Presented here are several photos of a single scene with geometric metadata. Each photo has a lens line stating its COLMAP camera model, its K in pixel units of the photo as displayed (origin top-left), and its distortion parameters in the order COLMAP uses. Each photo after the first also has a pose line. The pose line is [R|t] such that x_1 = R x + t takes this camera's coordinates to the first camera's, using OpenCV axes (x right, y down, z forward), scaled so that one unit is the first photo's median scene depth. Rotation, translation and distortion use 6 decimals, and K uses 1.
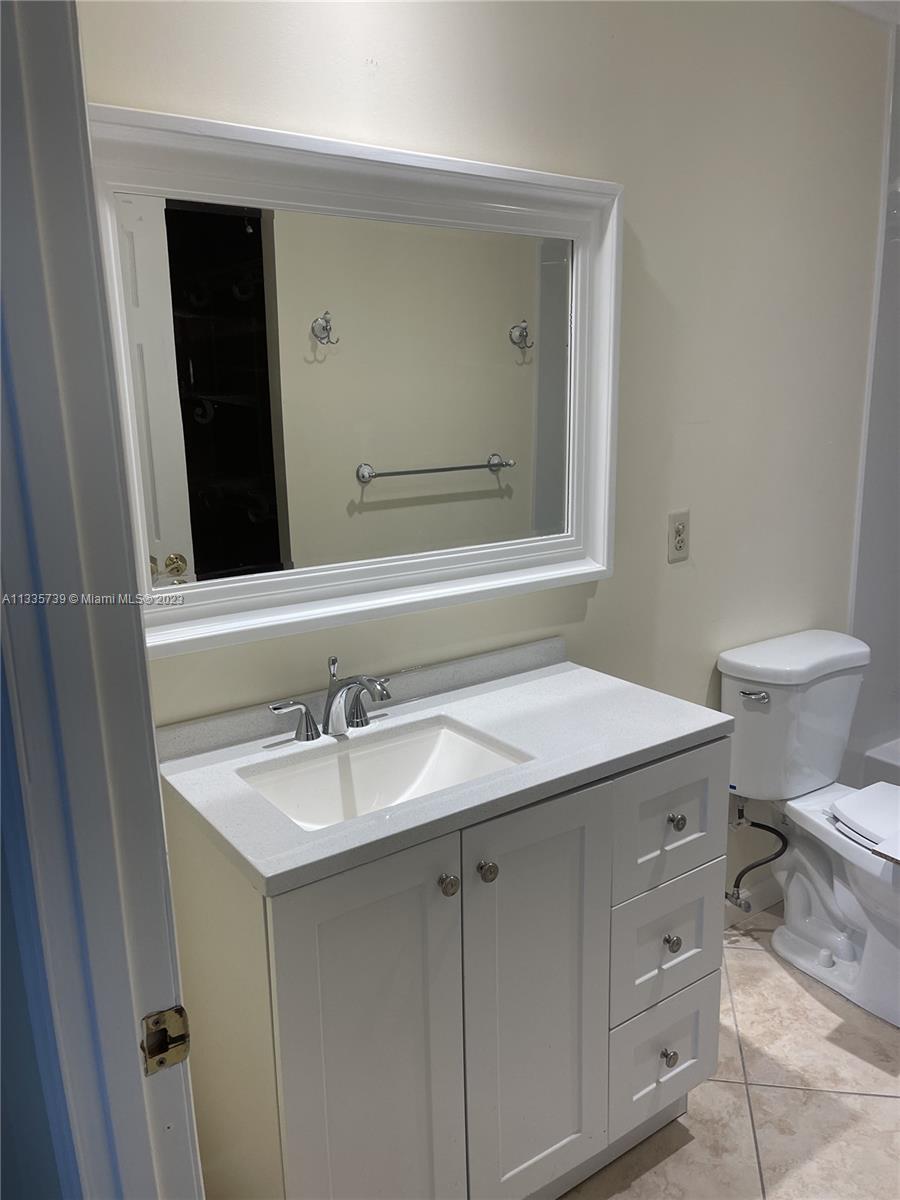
lens RADIAL K [[923.5, 0, 450.0], [0, 923.5, 600.0], [0, 0, 1]] dist [0.008516, 0.001085]
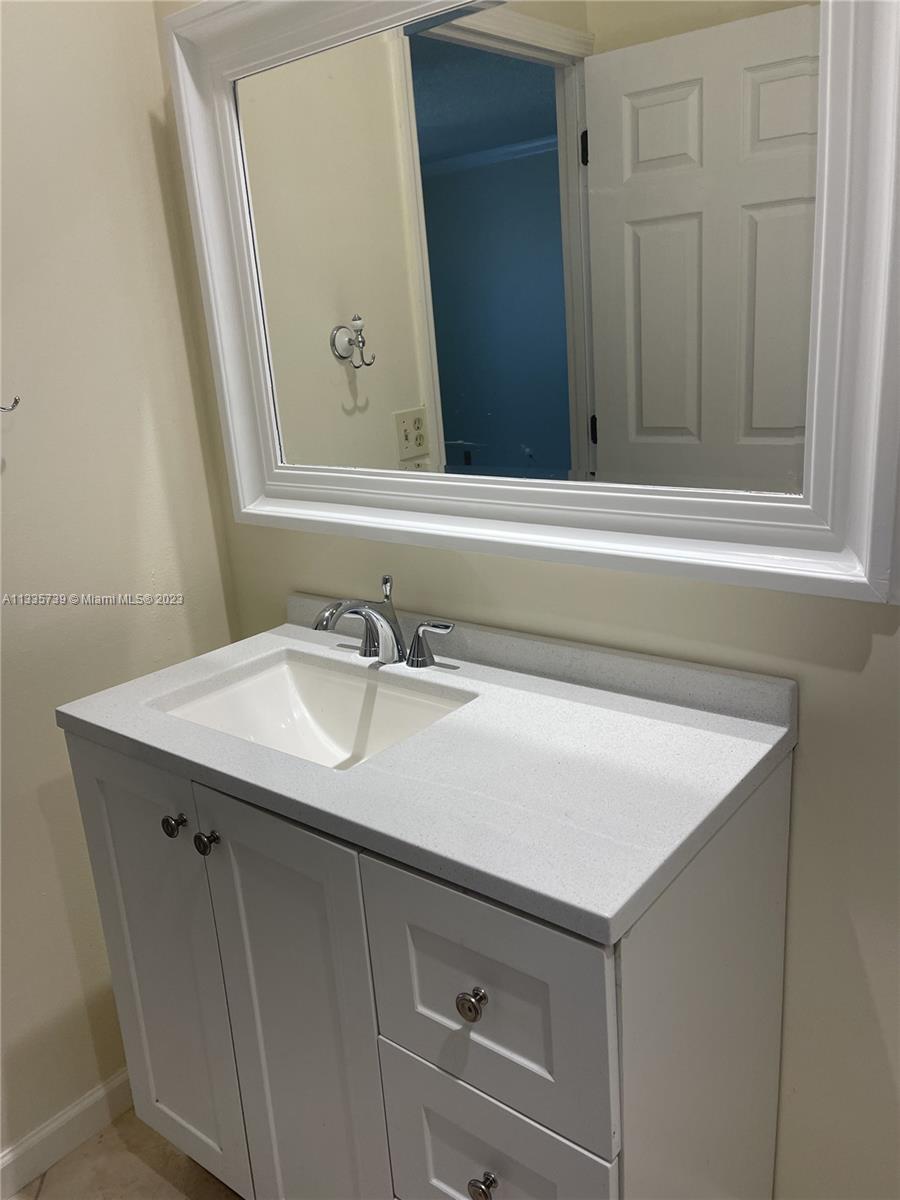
lens RADIAL K [[923.5, 0, 450.0], [0, 923.5, 600.0], [0, 0, 1]] dist [0.008516, 0.001085]
pose [[0.265077, 0.278848, -0.923027, 0.703440], [-0.143550, 0.958015, 0.248193, -0.142327], [0.953482, 0.066710, 0.293977, 0.800705]]
